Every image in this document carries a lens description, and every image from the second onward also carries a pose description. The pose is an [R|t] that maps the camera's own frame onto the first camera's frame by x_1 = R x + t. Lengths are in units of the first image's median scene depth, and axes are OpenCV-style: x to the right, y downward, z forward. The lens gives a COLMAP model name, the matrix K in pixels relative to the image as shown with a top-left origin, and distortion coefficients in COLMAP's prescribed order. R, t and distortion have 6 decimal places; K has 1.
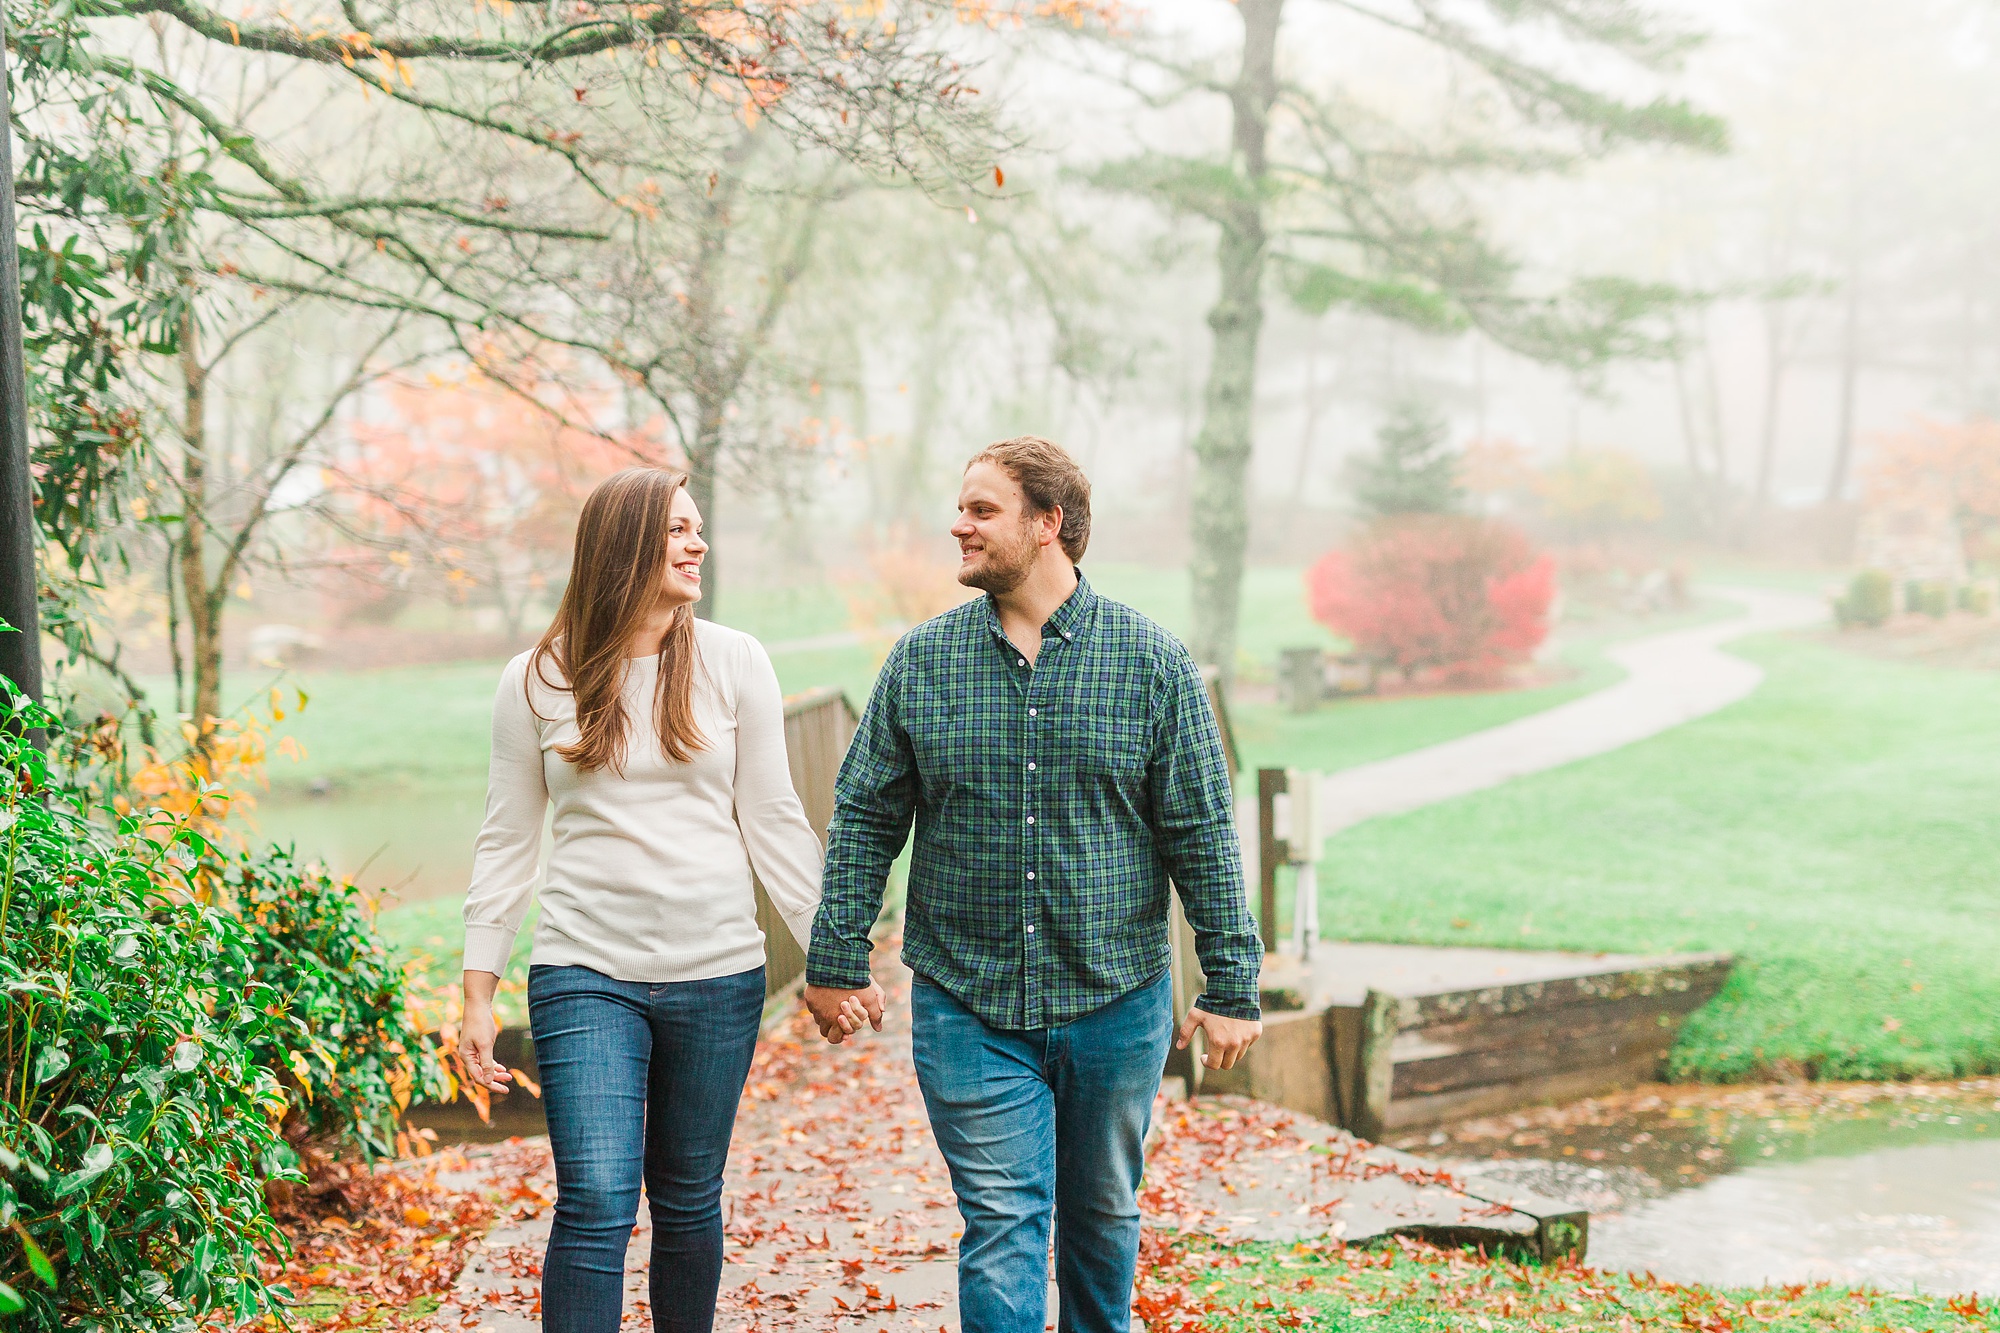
lens RADIAL K [[3037.7, 0, 1016.6], [0, 3037.7, 669.9], [0, 0, 1]] dist [-0.000583, 0.000000]
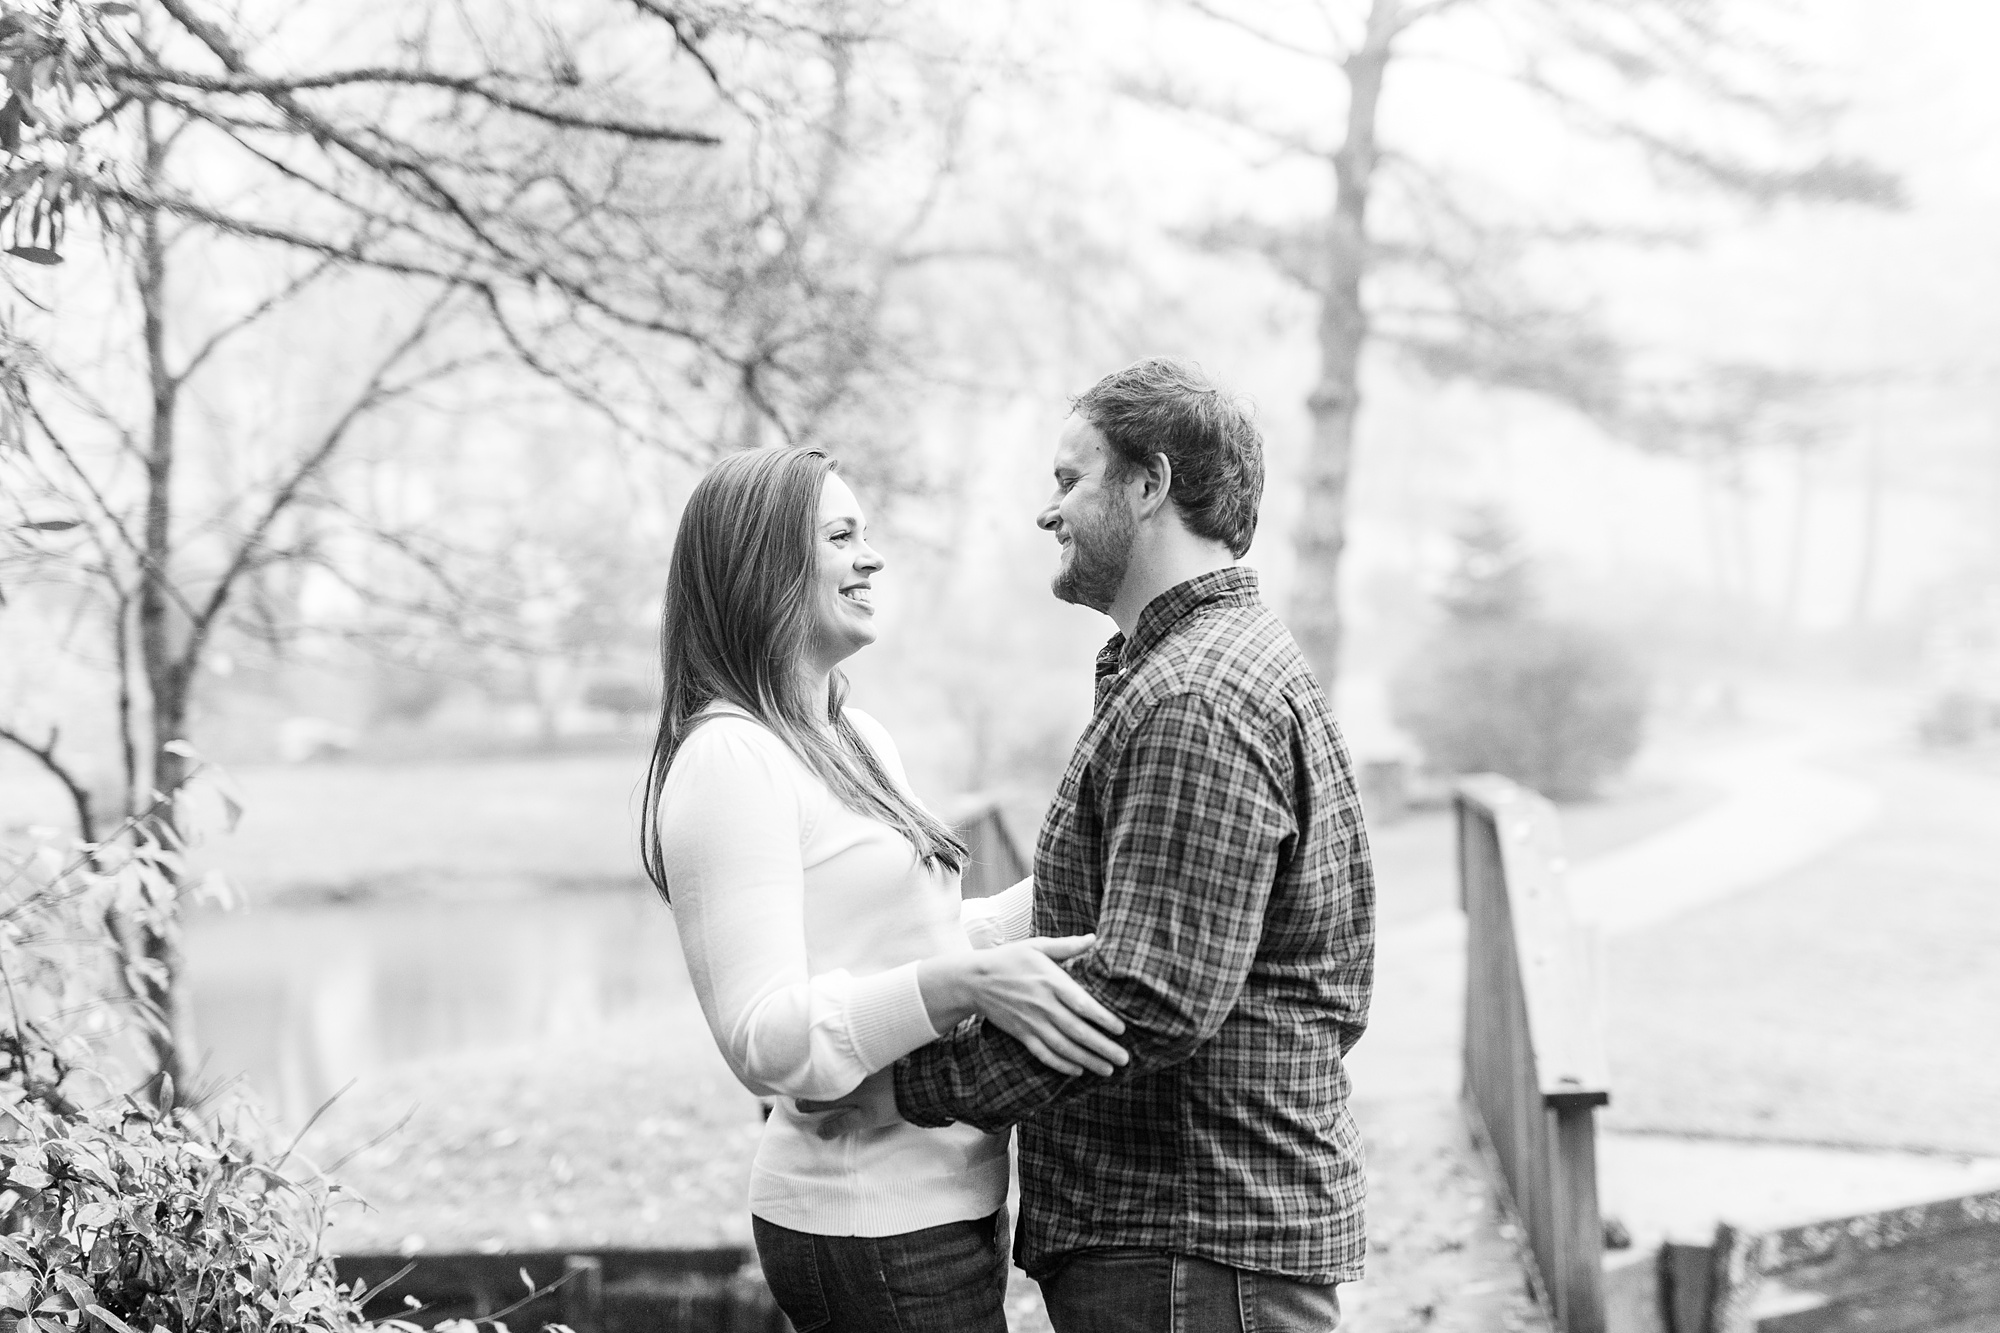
lens RADIAL K [[3037.7, 0, 1009.1], [0, 3037.7, 660.6], [0, 0, 1]] dist [-0.000583, 0.000000]
pose [[0.999845, 0.013319, -0.011488, -0.049390], [-0.013750, 0.999172, -0.038291, 0.000407], [0.010969, 0.038443, 0.999201, 0.262175]]
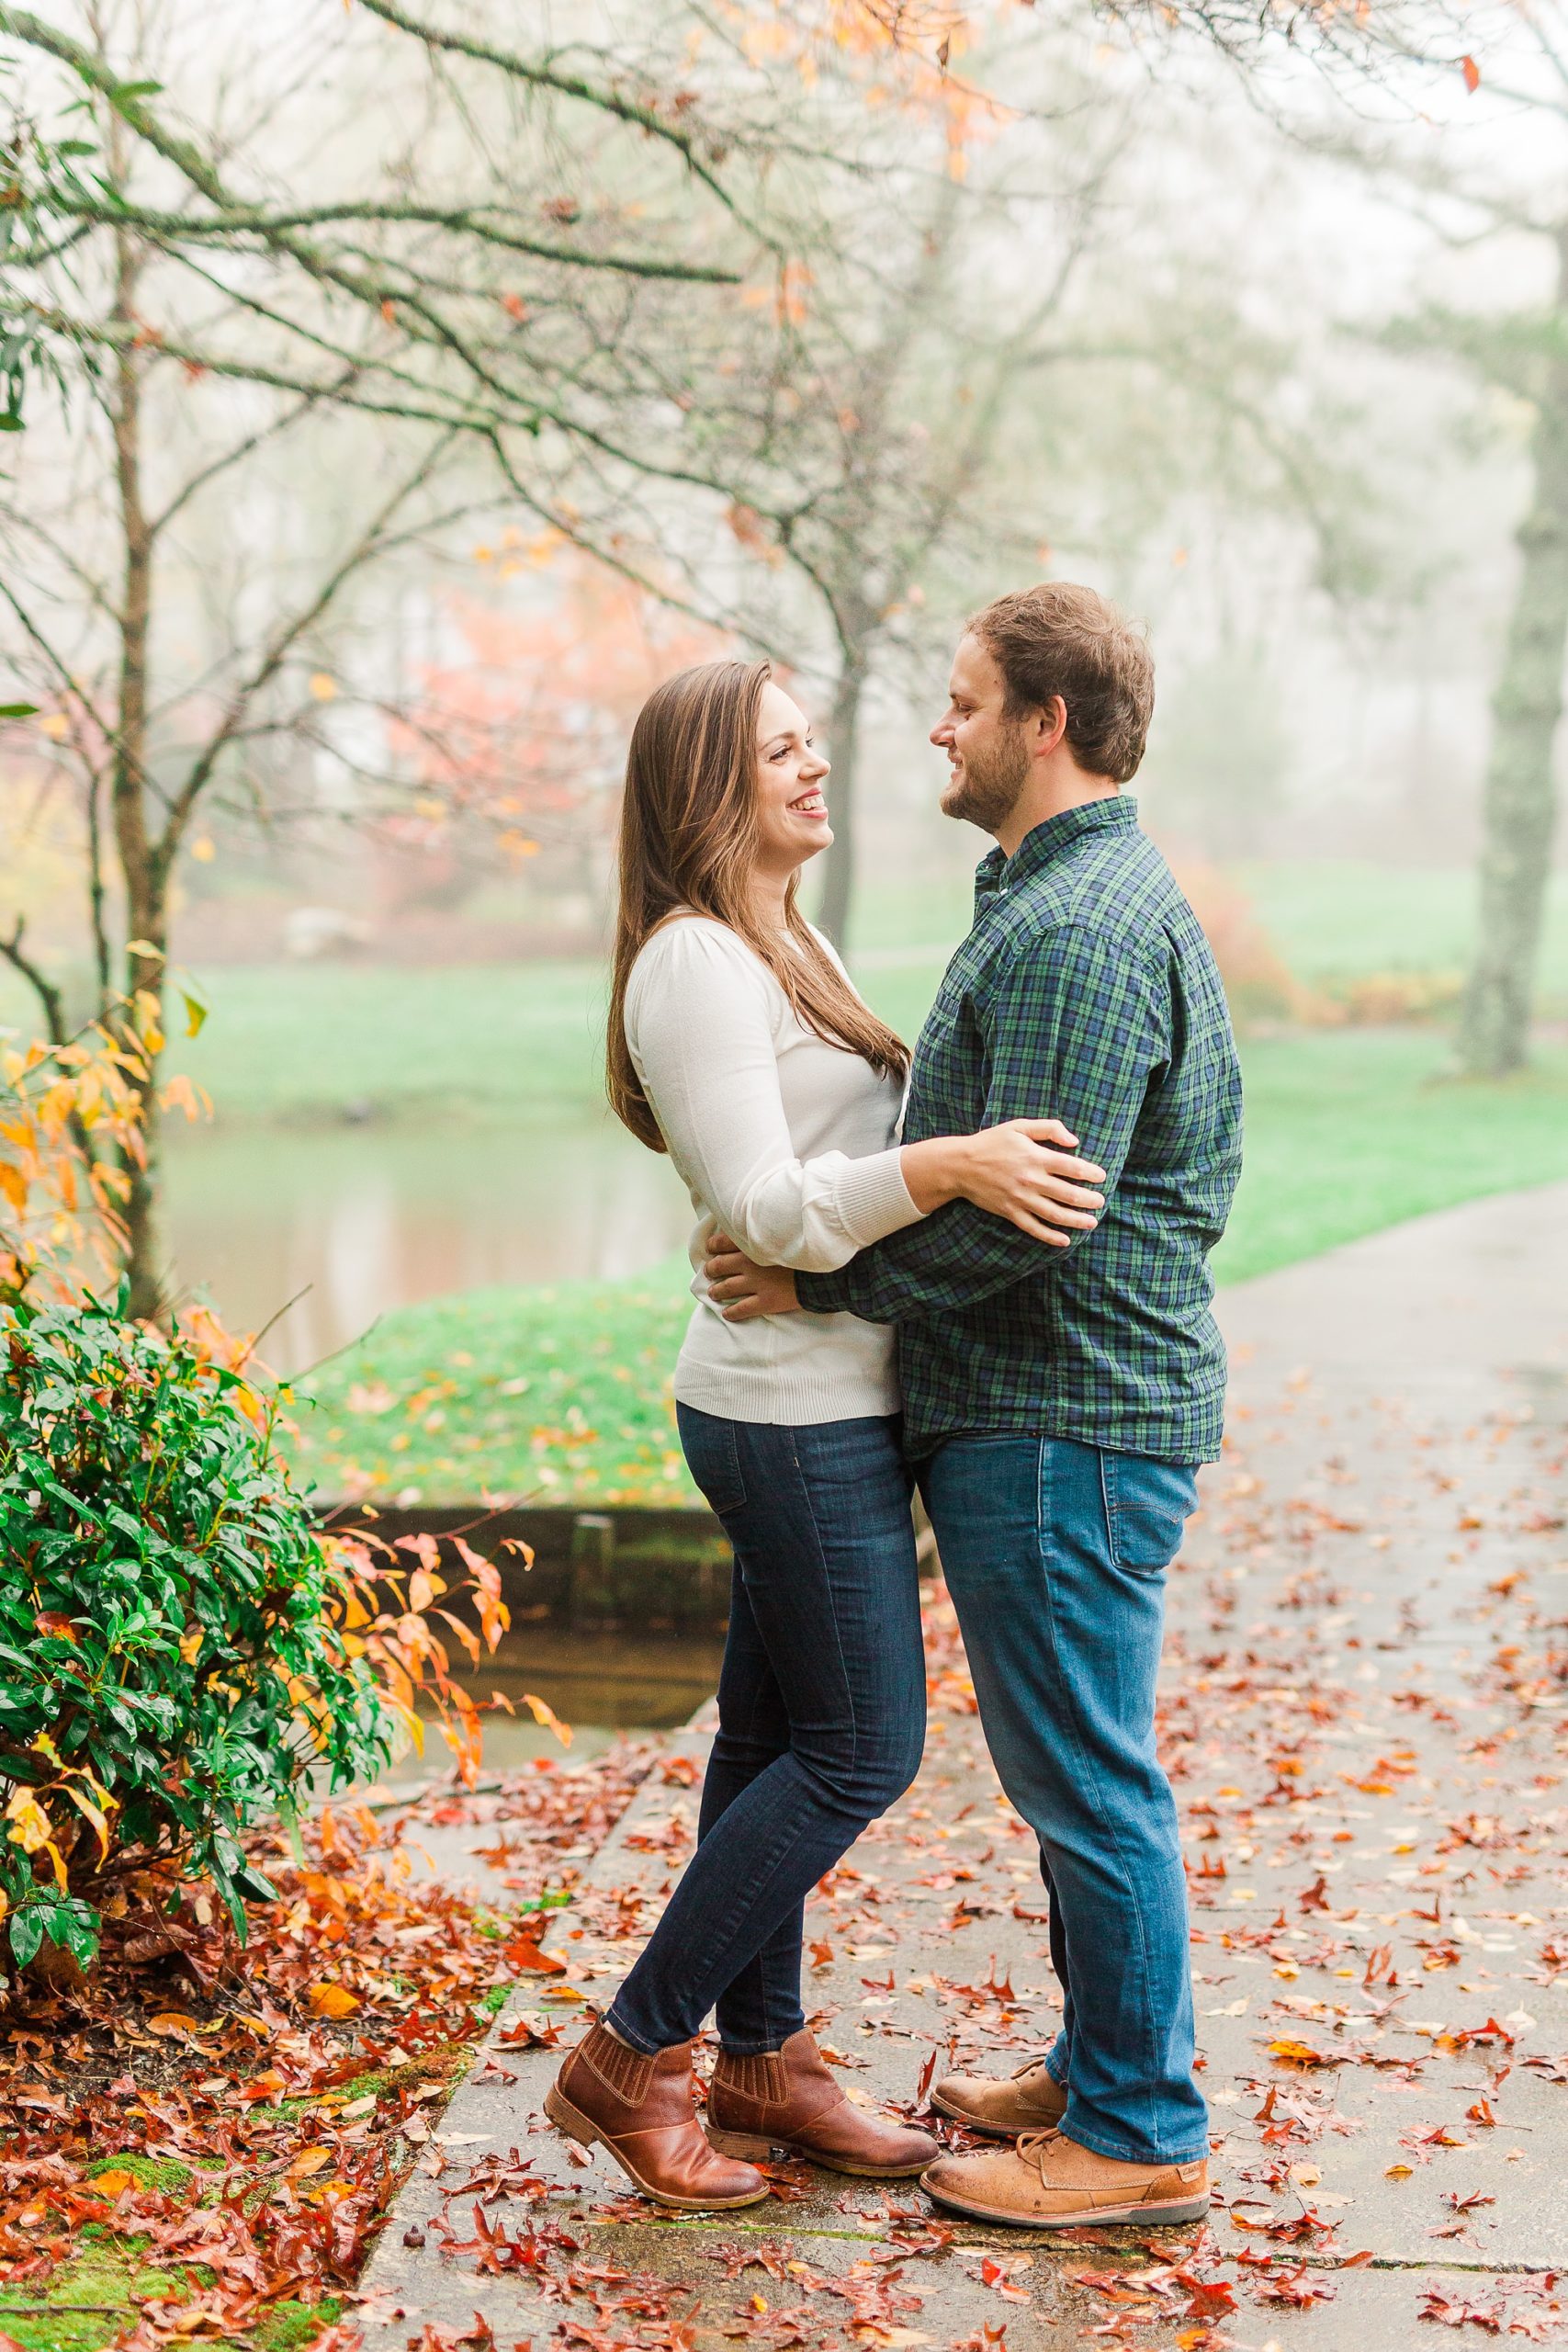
lens RADIAL K [[3778.5, 0, 791.2], [0, 3778.5, 1153.3], [0, 0, 1]] dist [0.074041, 0.000000]
pose [[0.993079, 0.033826, -0.112468, -0.024781], [-0.028792, 0.998522, 0.046086, -0.000426], [0.113861, -0.042528, 0.992586, 0.183906]]
